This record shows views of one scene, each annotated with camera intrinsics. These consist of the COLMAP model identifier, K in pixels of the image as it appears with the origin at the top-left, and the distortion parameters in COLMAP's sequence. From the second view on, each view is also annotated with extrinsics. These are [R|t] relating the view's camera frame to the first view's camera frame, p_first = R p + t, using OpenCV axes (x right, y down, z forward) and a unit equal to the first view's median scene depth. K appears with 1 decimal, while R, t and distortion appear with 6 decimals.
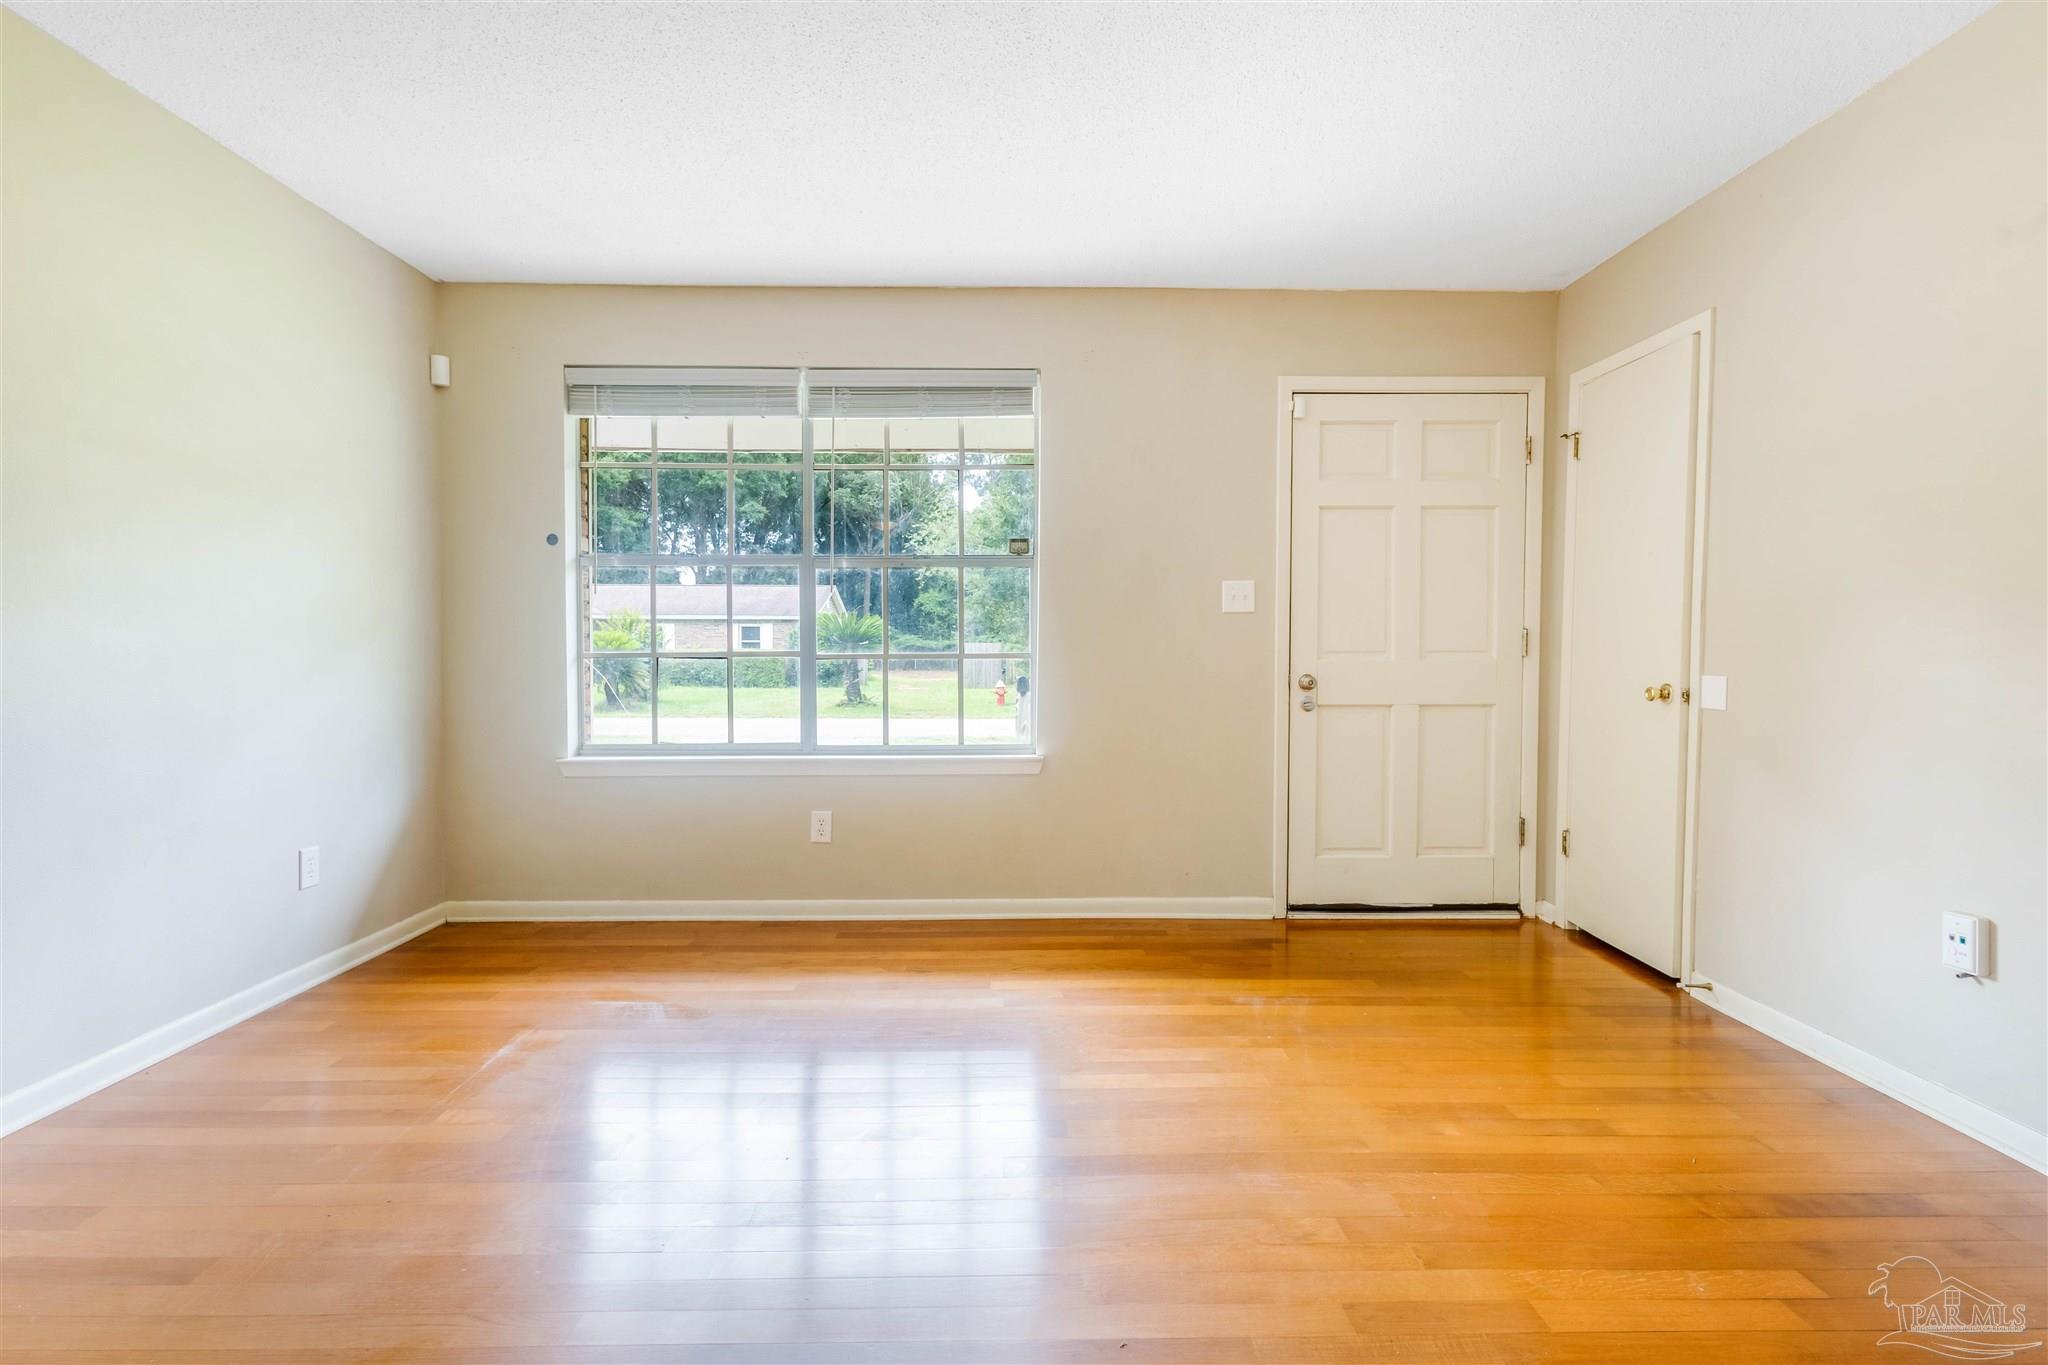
lens RADIAL K [[967.7, 0, 1020.0], [0, 967.7, 672.4], [0, 0, 1]] dist [0.004590, -0.000906]
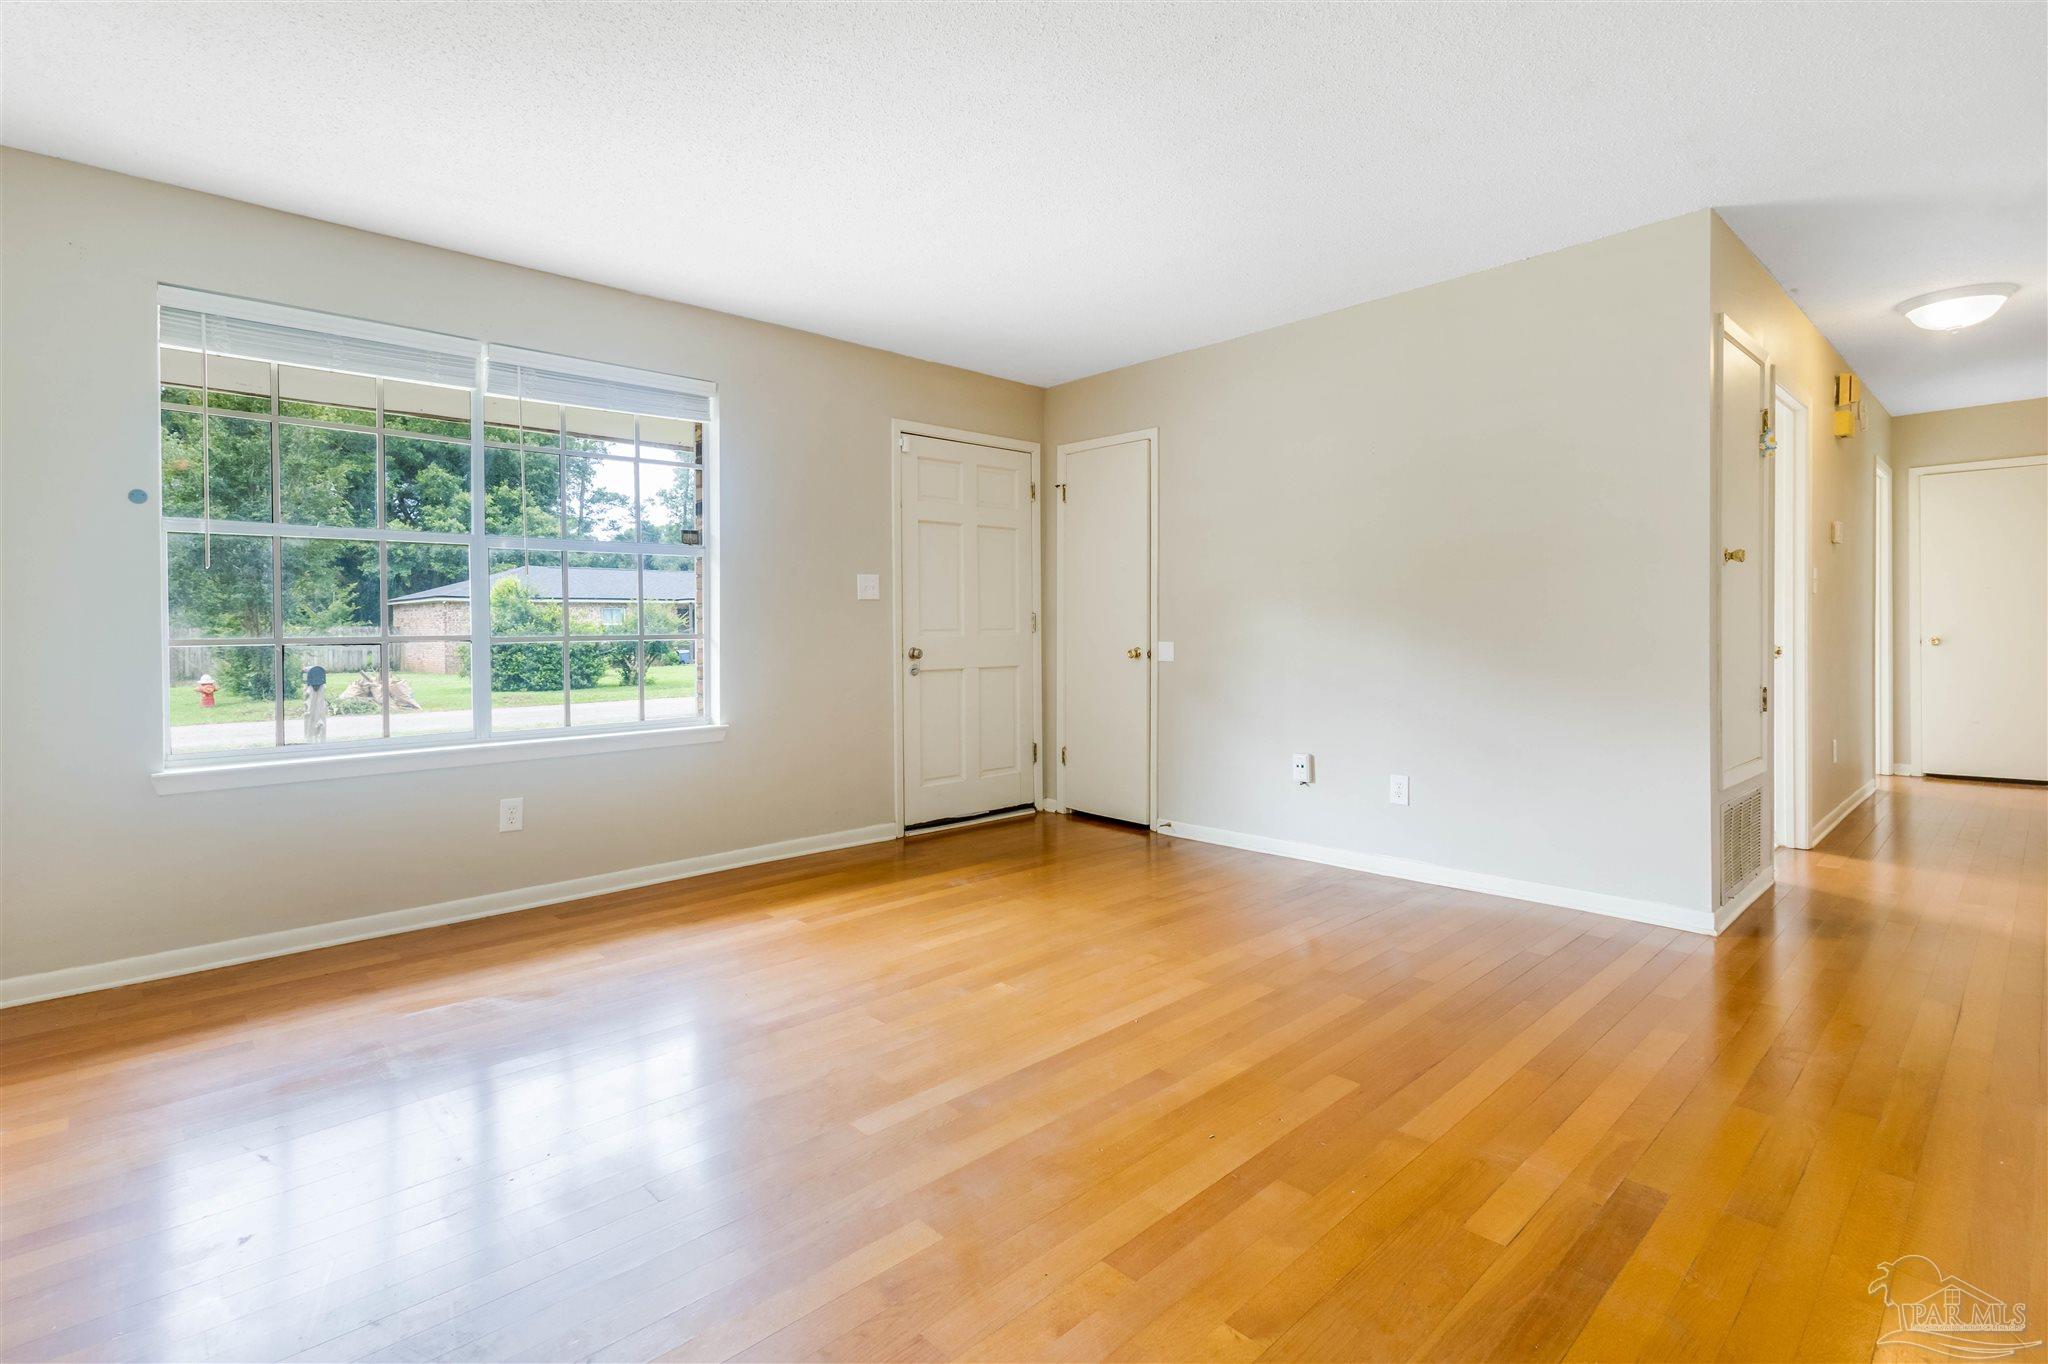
lens RADIAL K [[964.4, 0, 1032.0], [0, 964.4, 632.5], [0, 0, 1]] dist [0.000277, 0.000174]
pose [[0.734149, -0.010165, 0.678913, -0.477036], [0.024663, 0.999627, -0.011703, 0.000915], [-0.678541, 0.025336, 0.734126, -0.068946]]
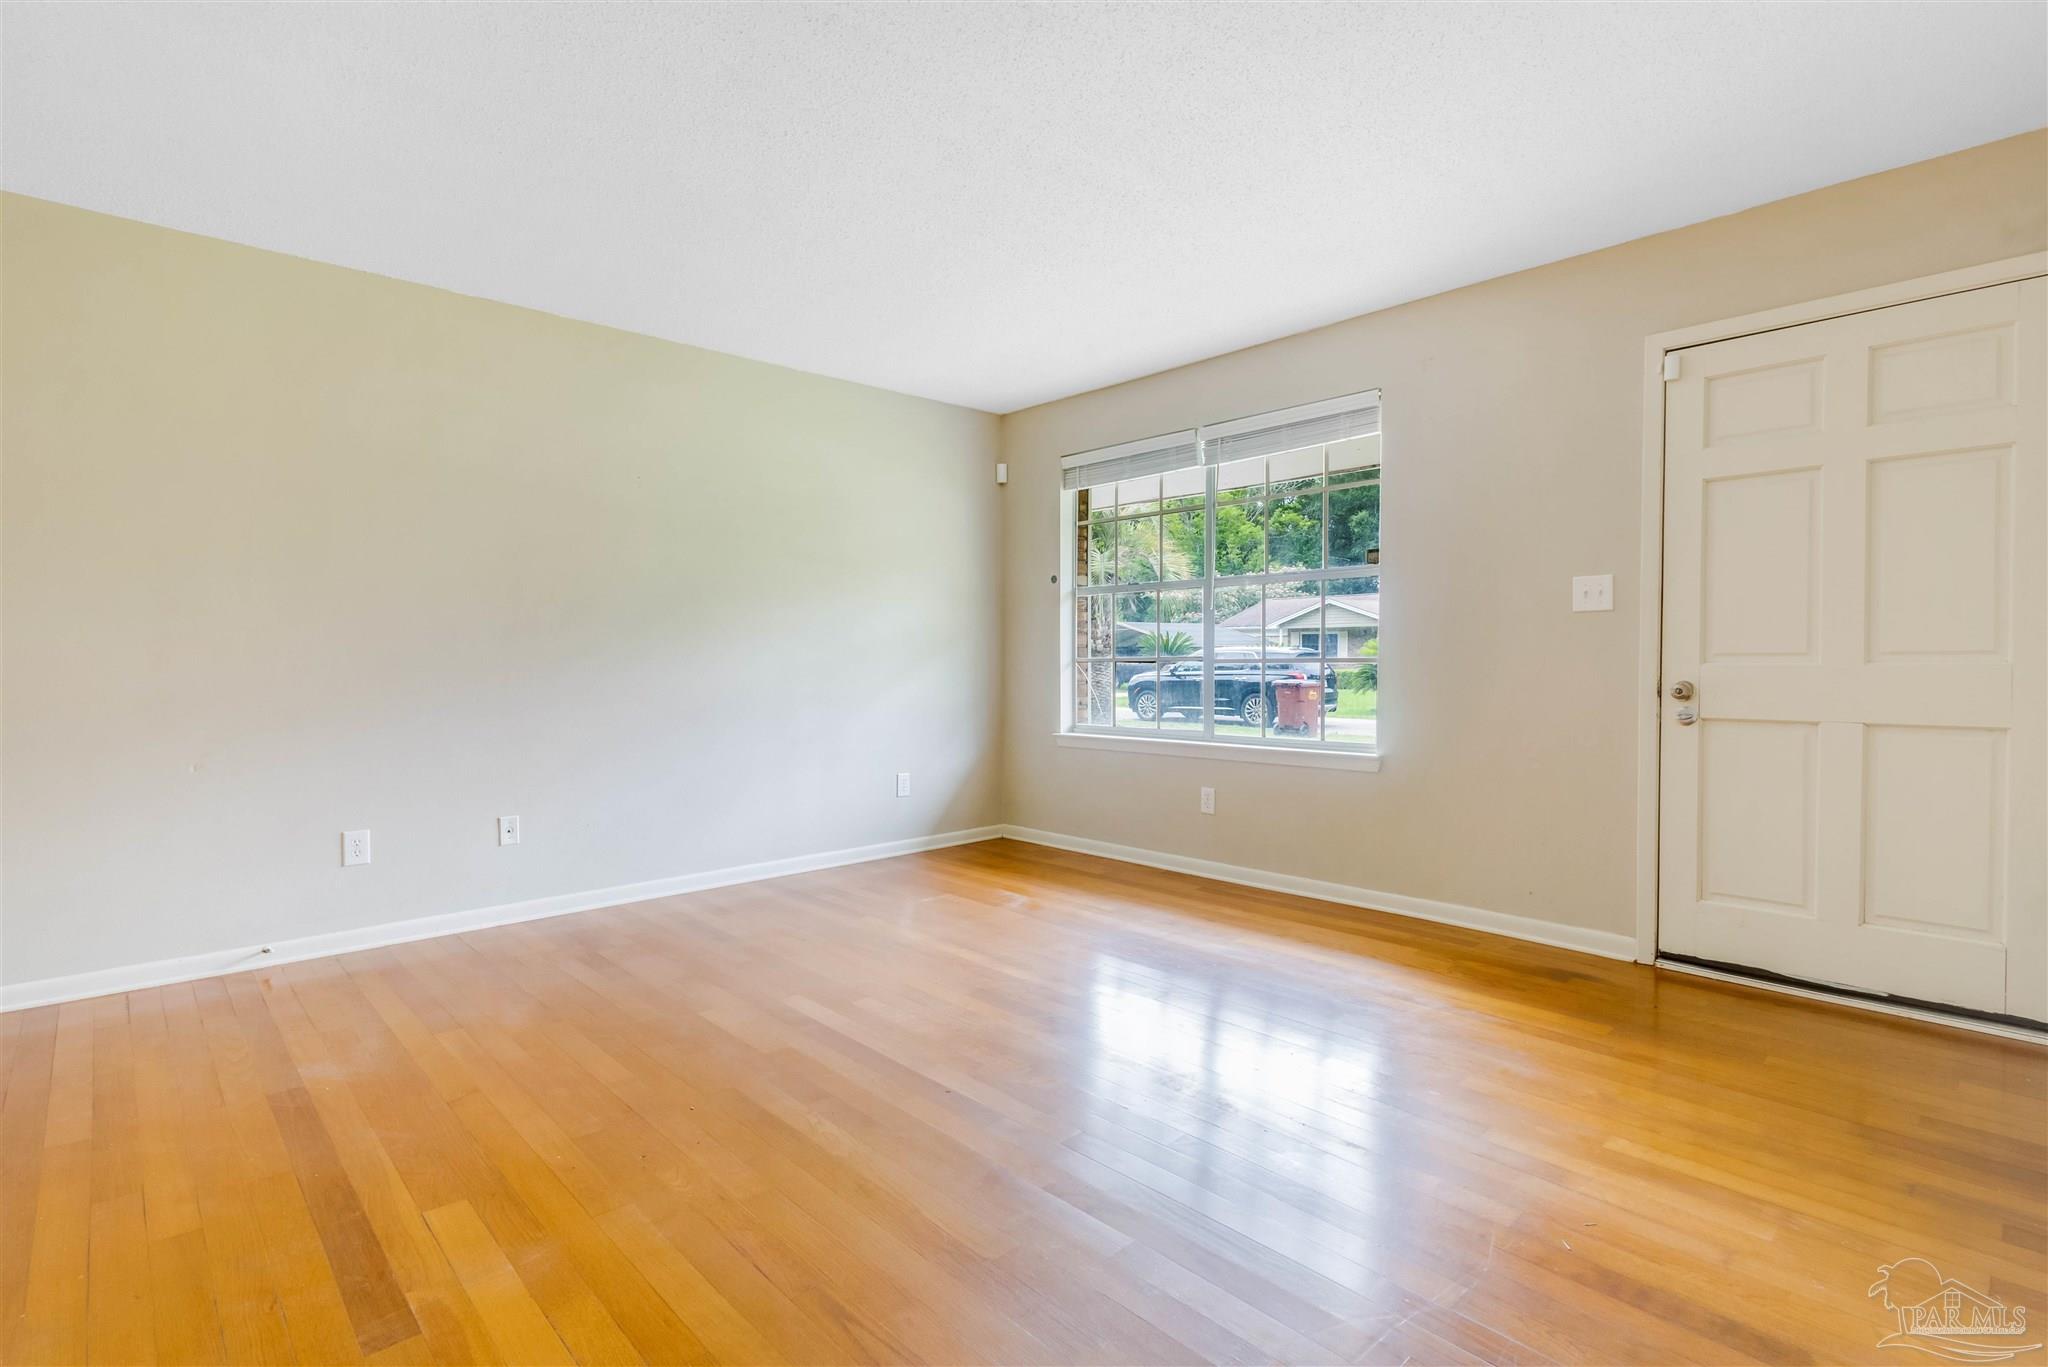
lens RADIAL K [[967.7, 0, 1020.0], [0, 967.7, 673.4], [0, 0, 1]] dist [0.004590, -0.000906]
pose [[0.670747, 0.007890, -0.741644, 0.539194], [-0.011495, 0.999934, 0.000242, 0.001608], [0.741597, 0.008363, 0.670793, 0.005836]]
